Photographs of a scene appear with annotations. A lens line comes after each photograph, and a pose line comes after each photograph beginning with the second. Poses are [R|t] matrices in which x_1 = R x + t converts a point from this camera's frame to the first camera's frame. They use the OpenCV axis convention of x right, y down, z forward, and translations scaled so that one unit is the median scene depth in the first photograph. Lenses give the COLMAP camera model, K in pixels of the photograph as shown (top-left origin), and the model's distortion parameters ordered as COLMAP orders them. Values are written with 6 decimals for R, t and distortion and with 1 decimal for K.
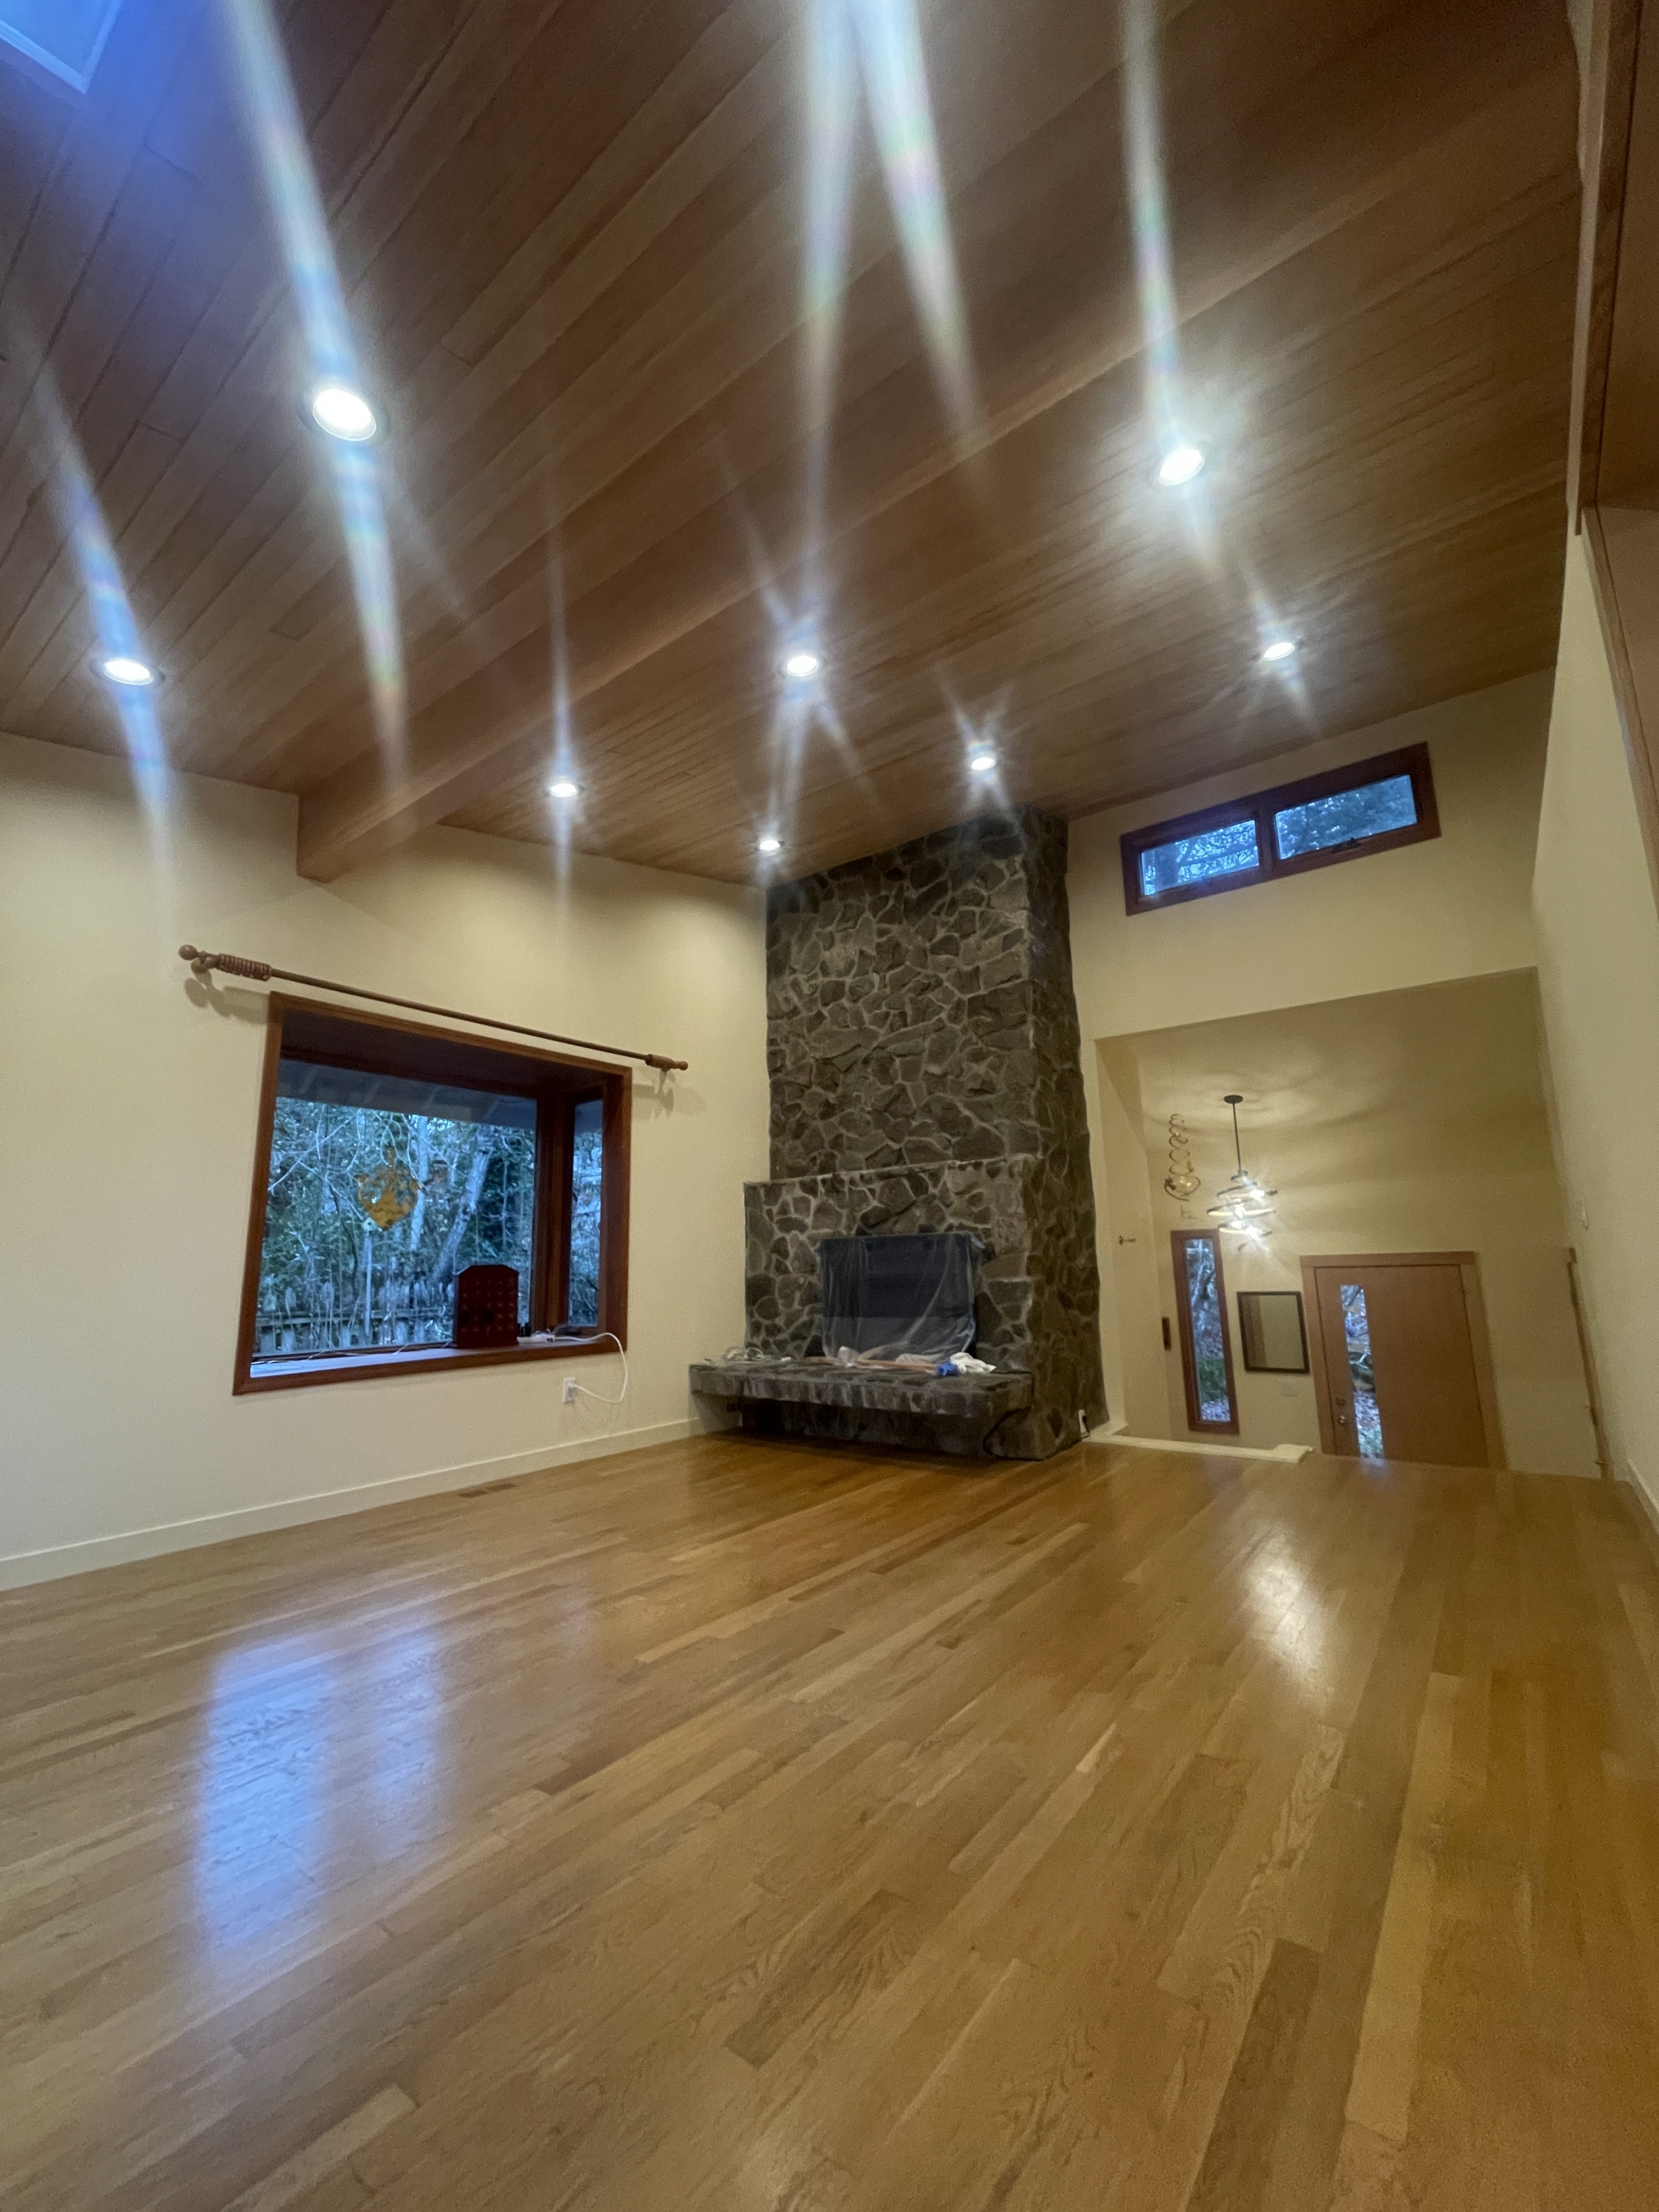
lens RADIAL K [[895.9, 0, 829.5], [0, 895.9, 1106.0], [0, 0, 1]] dist [-0.003999, -0.000672]
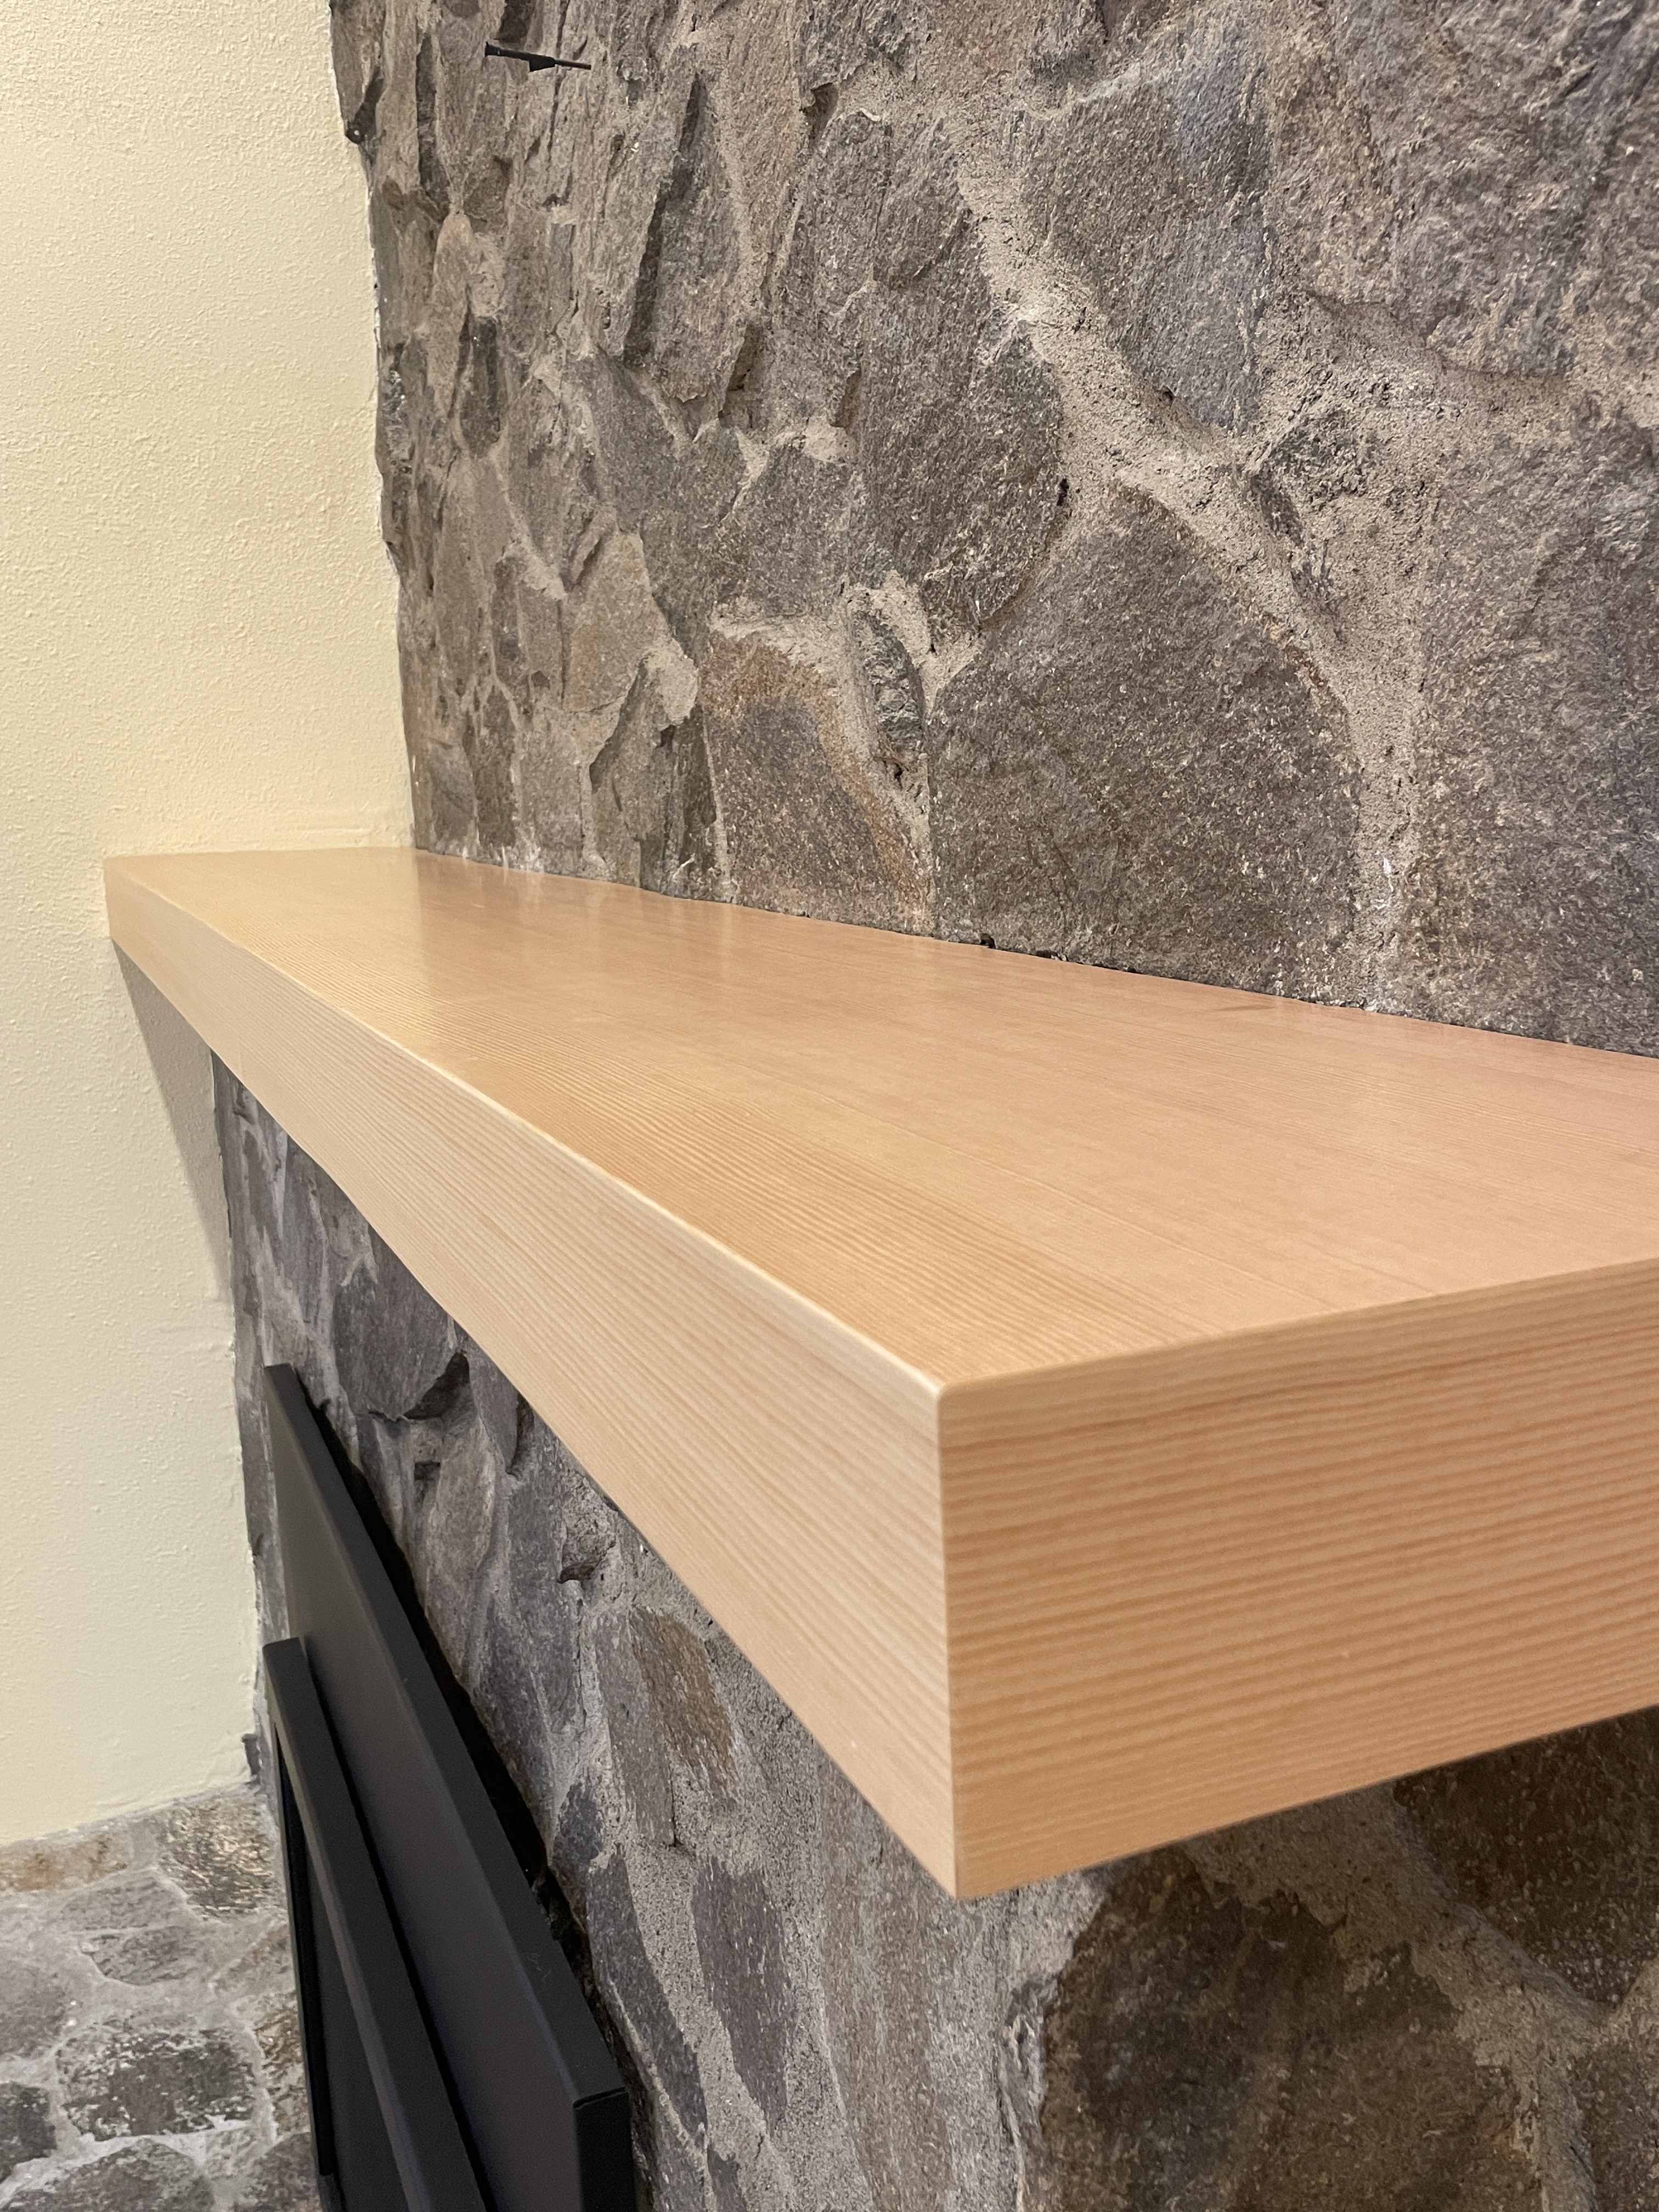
lens RADIAL K [[1977.3, 0, 829.5], [0, 1977.3, 1106.0], [0, 0, 1]] dist [0.009879, 0.006510]
pose [[0.869558, 0.080002, -0.487307, 0.211036], [0.108006, 0.932090, 0.345750, 0.009967], [0.481875, -0.353282, 0.801866, 0.784635]]
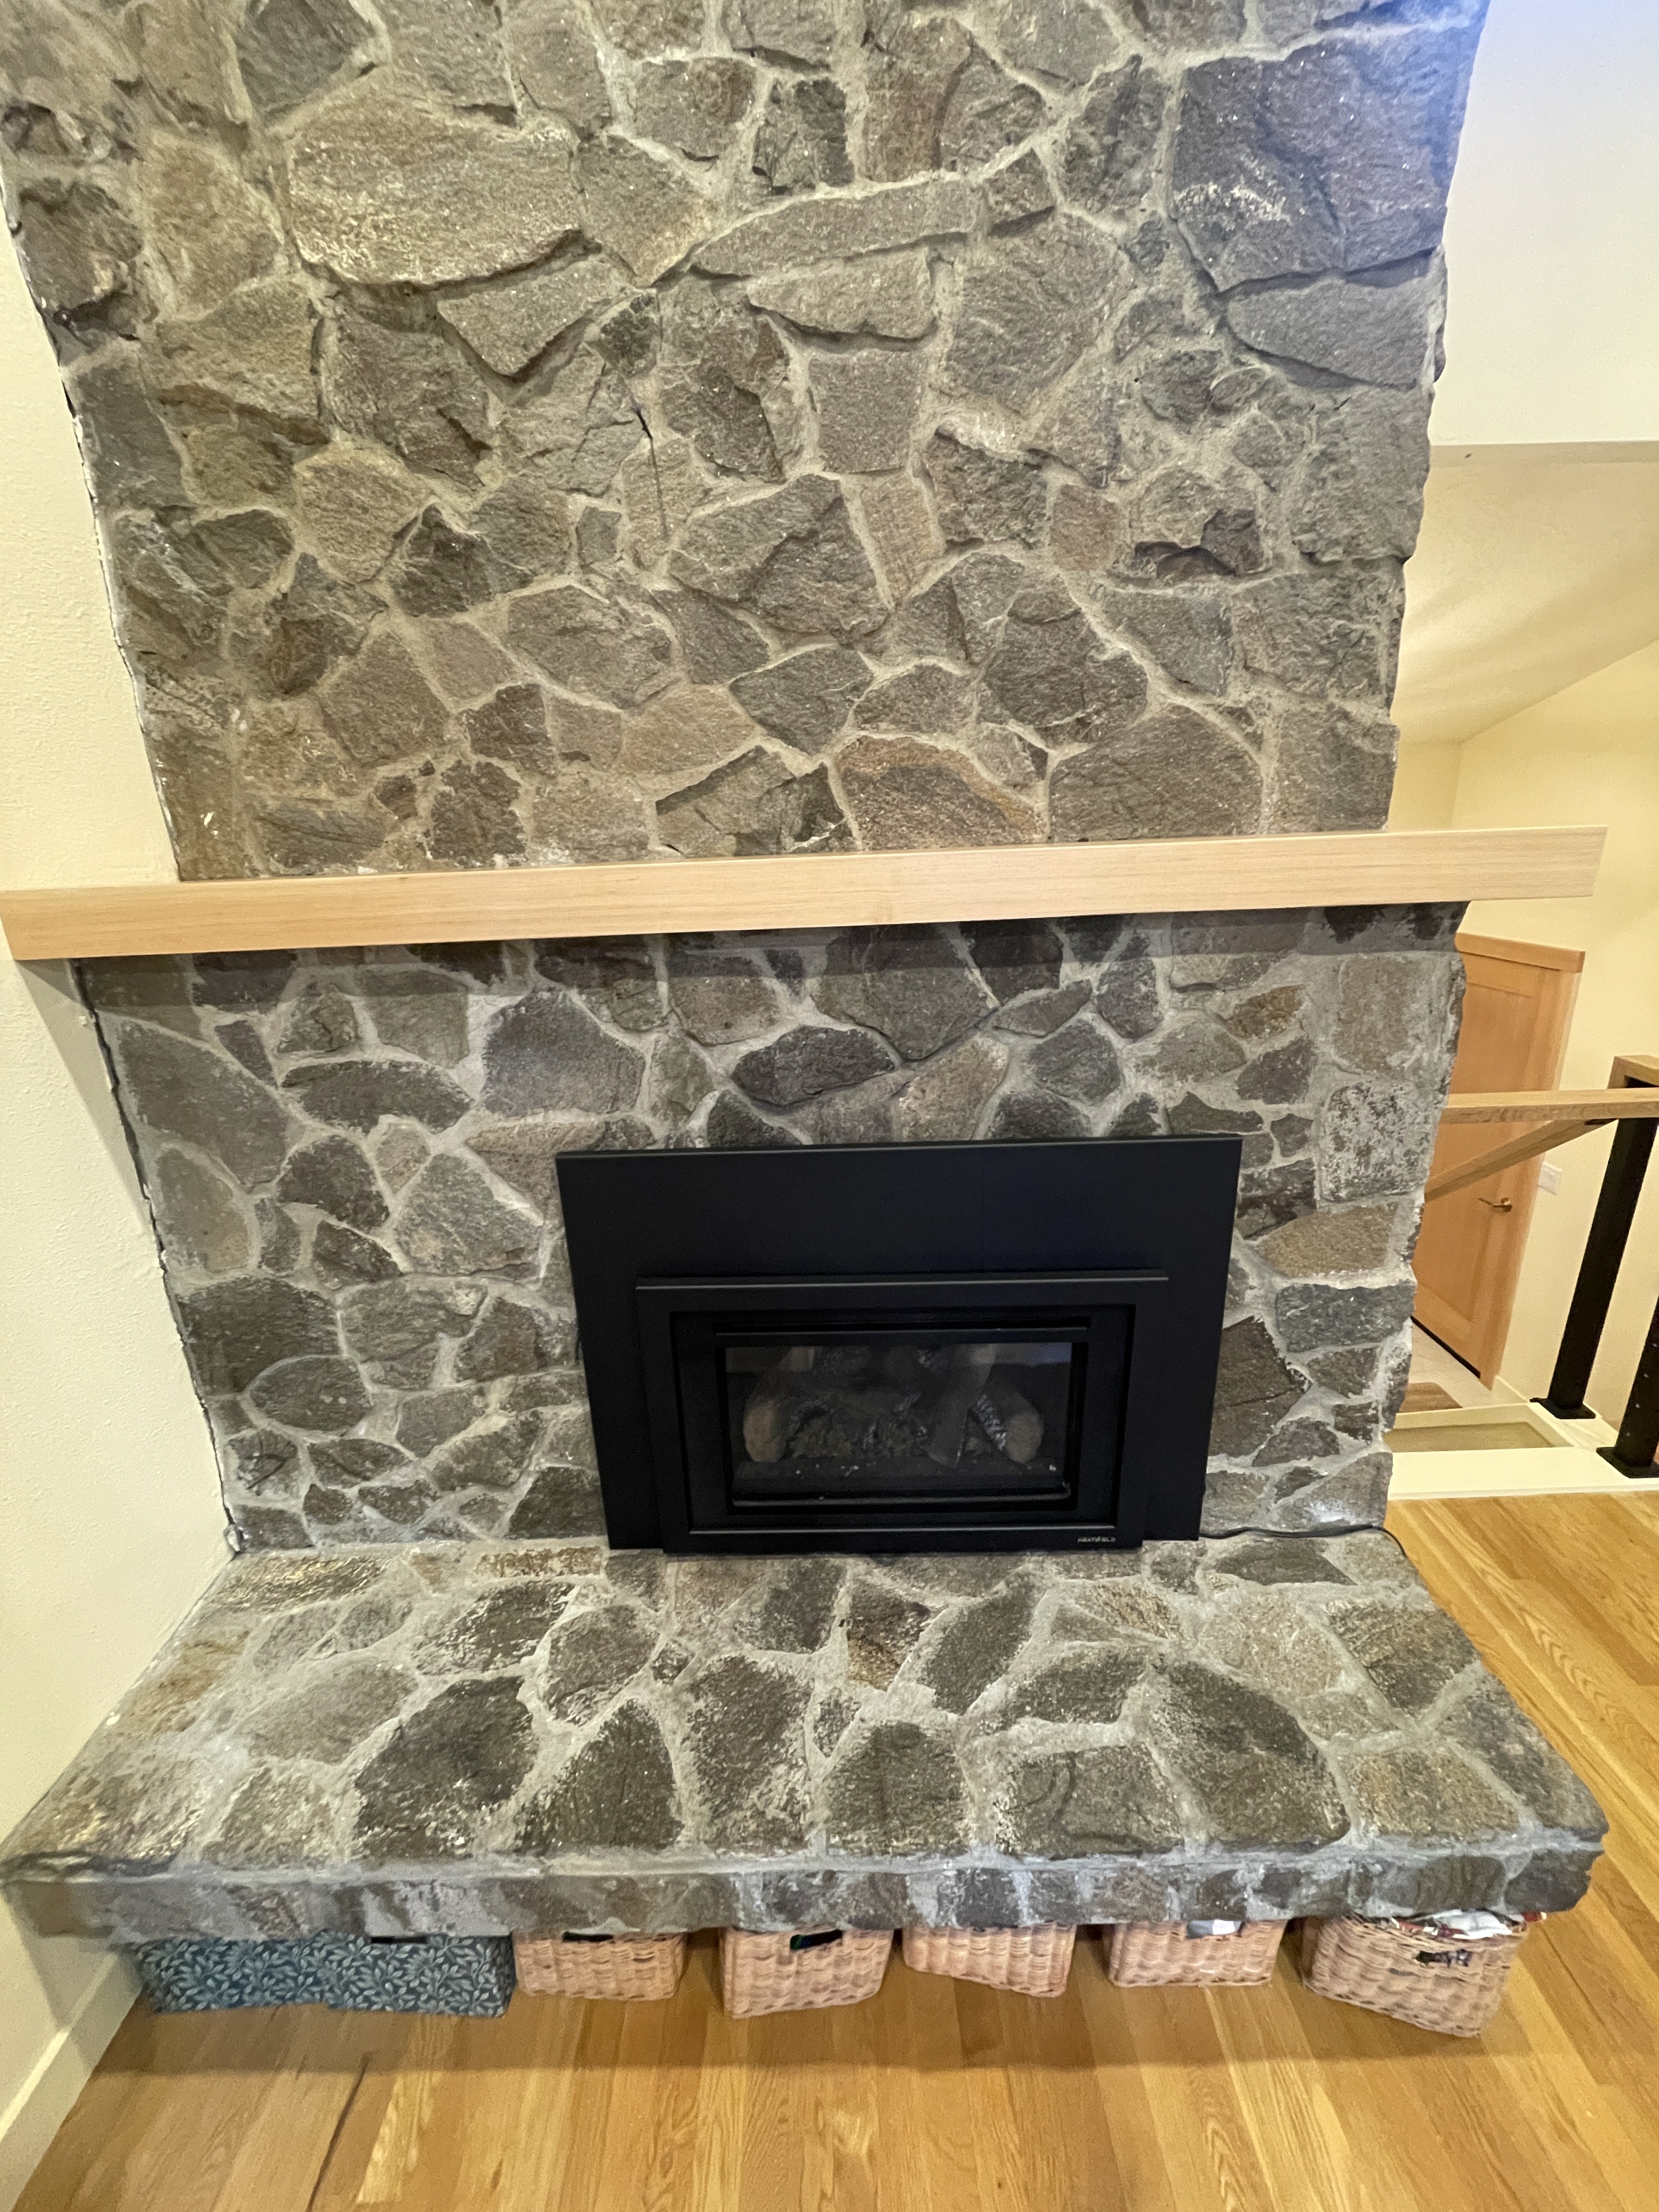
lens RADIAL K [[895.9, 0, 829.5], [0, 895.9, 1106.0], [0, 0, 1]] dist [-0.003999, -0.000672]
pose [[0.794215, -0.184822, 0.578846, -0.085526], [-0.090592, 0.905957, 0.413563, 0.026957], [-0.600845, -0.380897, 0.702782, 0.767294]]
